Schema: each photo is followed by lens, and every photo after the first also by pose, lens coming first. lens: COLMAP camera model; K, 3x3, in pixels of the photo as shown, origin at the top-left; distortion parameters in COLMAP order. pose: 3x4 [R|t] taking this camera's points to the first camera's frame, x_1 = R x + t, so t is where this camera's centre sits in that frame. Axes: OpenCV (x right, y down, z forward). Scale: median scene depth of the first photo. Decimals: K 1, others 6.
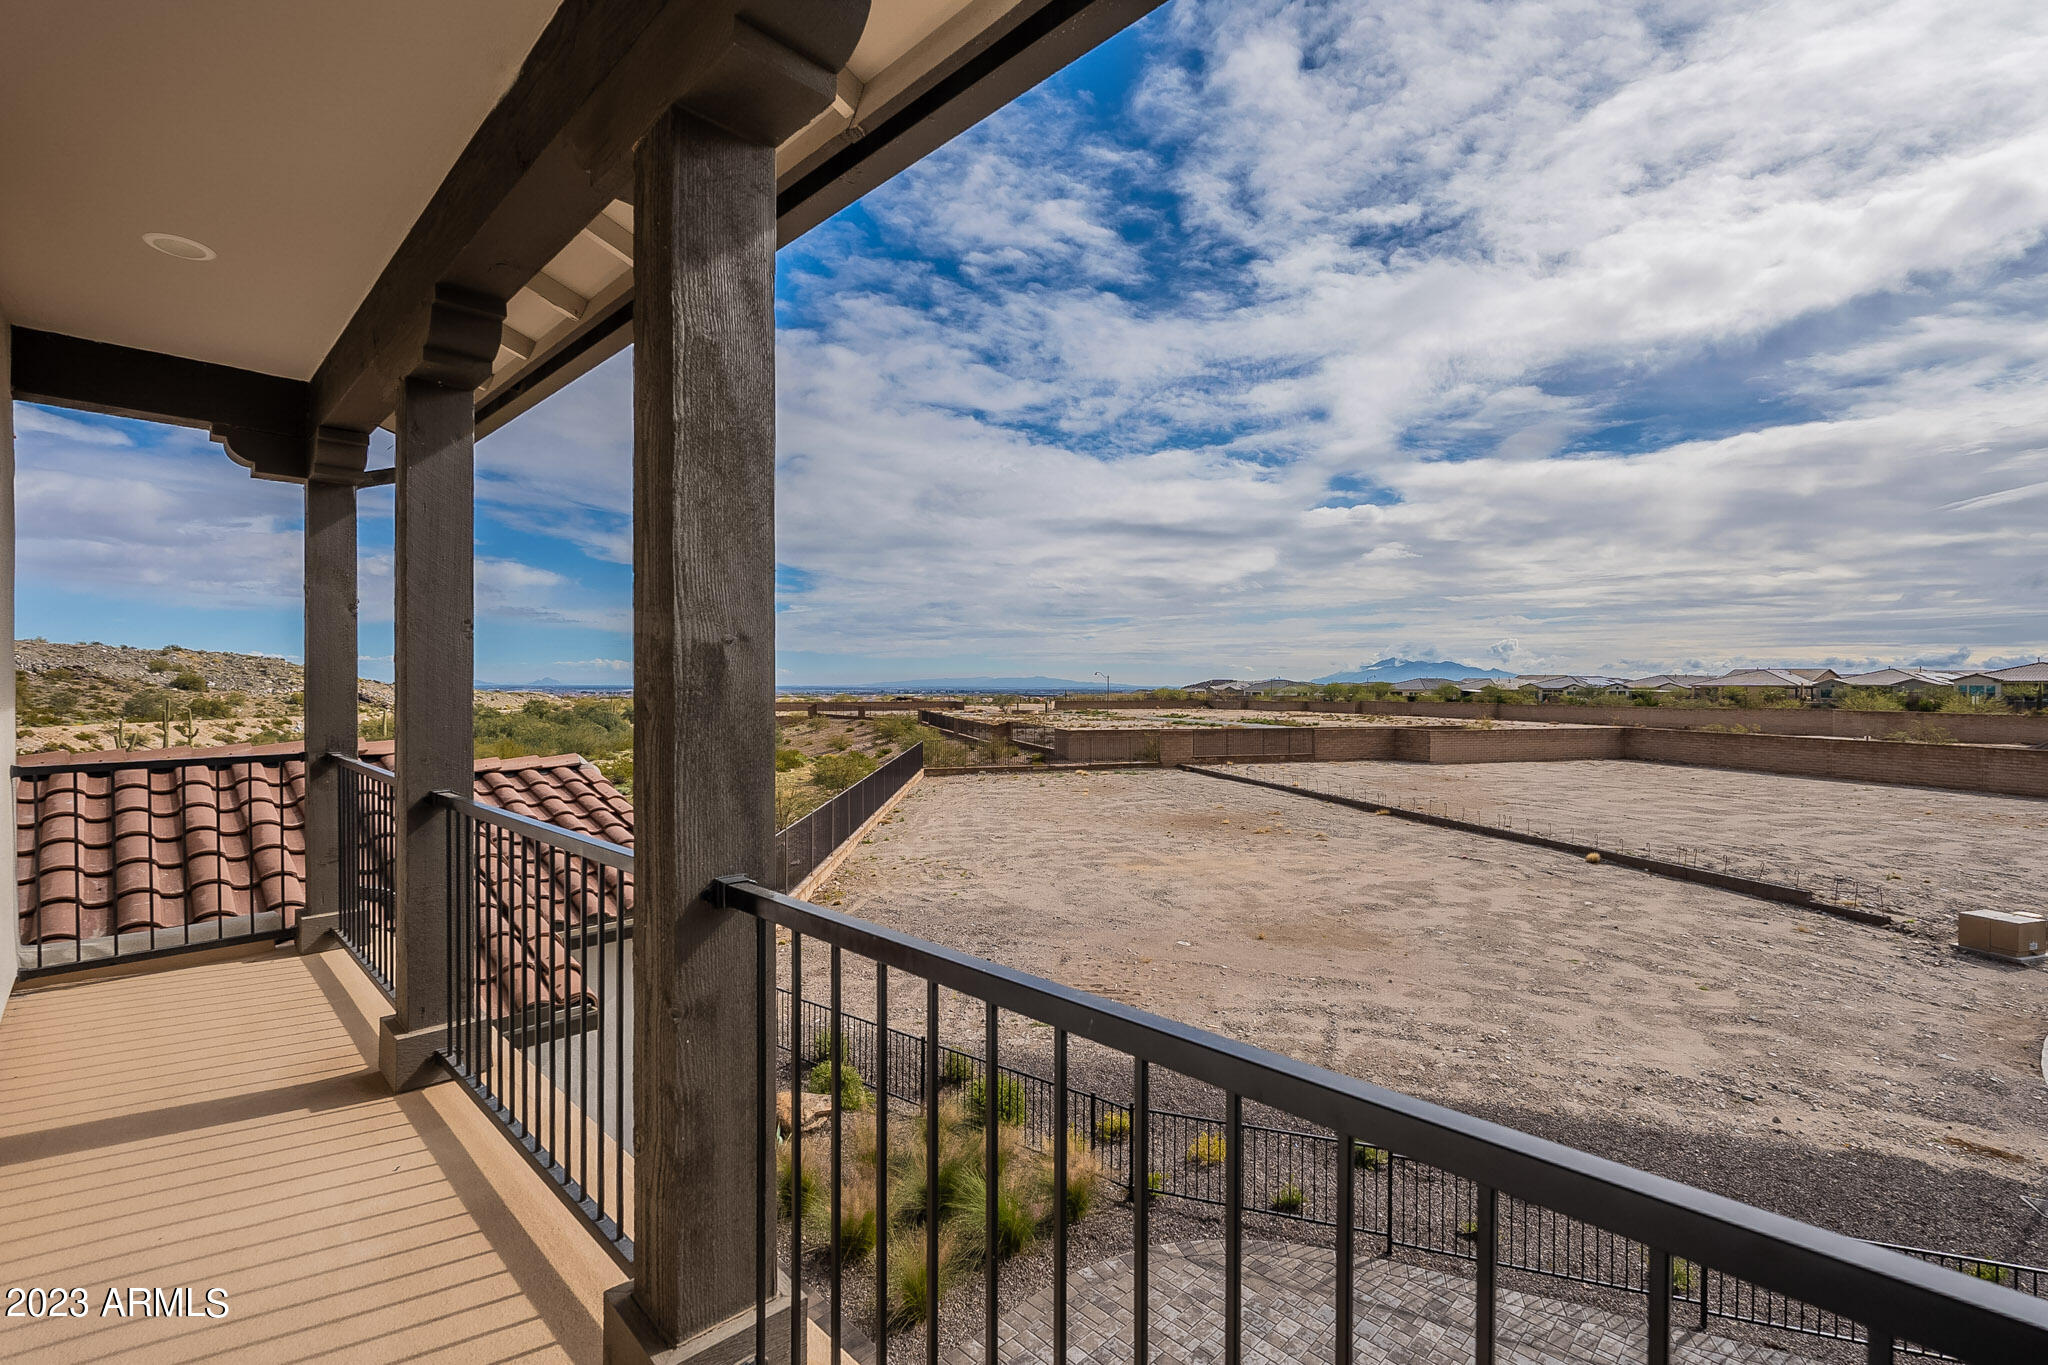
lens RADIAL K [[915.6, 0, 1035.3], [0, 915.6, 676.5], [0, 0, 1]] dist [-0.000713, -0.000063]
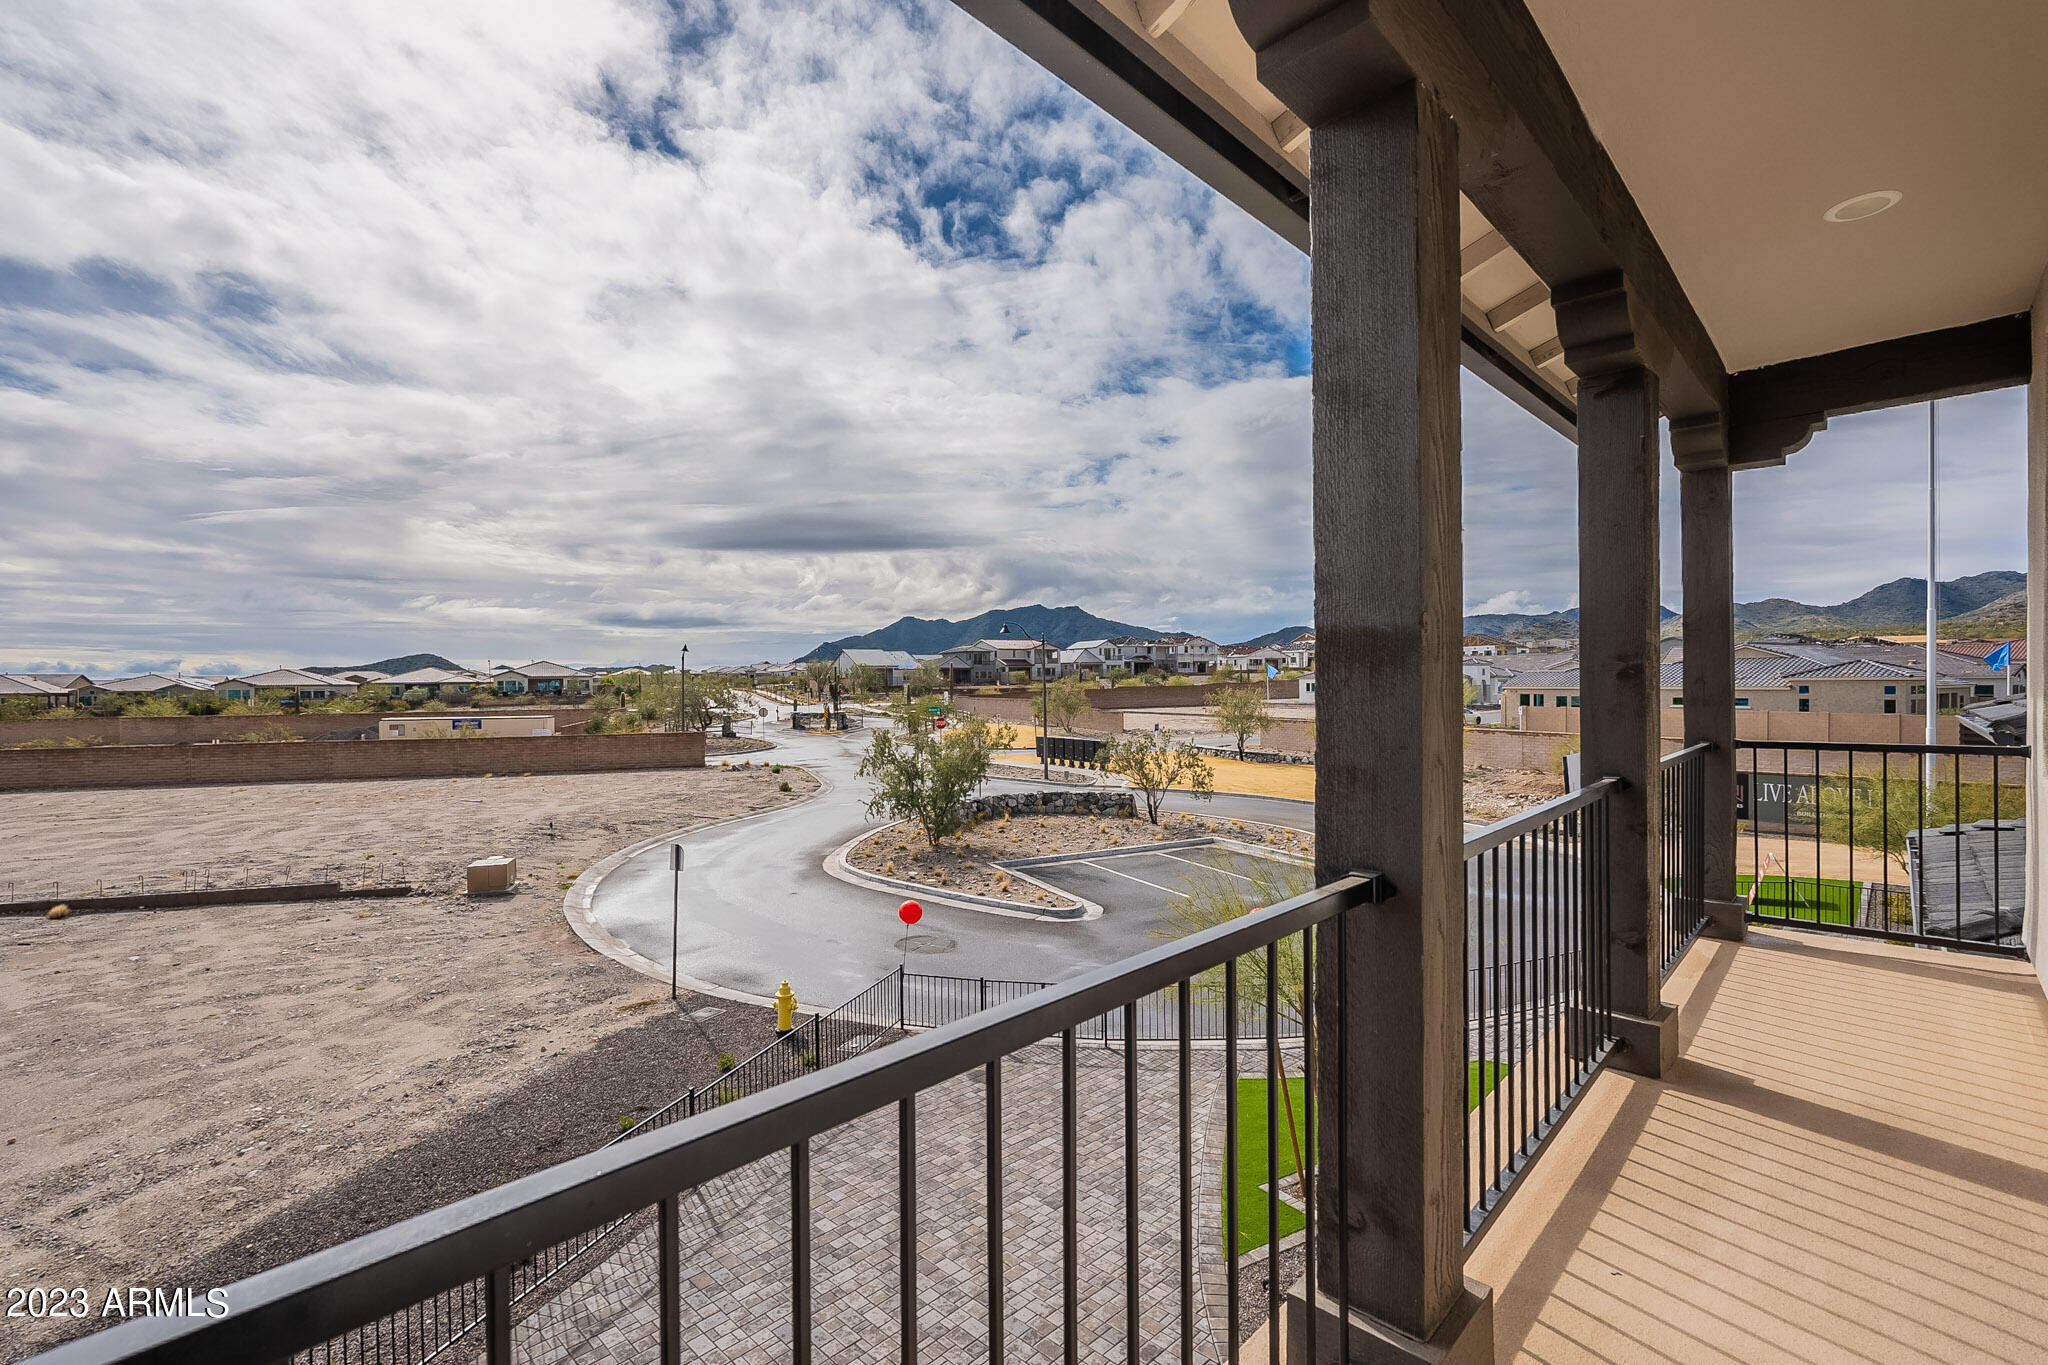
lens RADIAL K [[915.6, 0, 1035.2], [0, 915.6, 687.4], [0, 0, 1]] dist [-0.000713, -0.000063]
pose [[-0.024056, -0.010210, 0.999658, -0.288784], [0.006881, 0.999922, 0.010378, 0.008888], [-0.999687, 0.007128, -0.023984, 0.300834]]
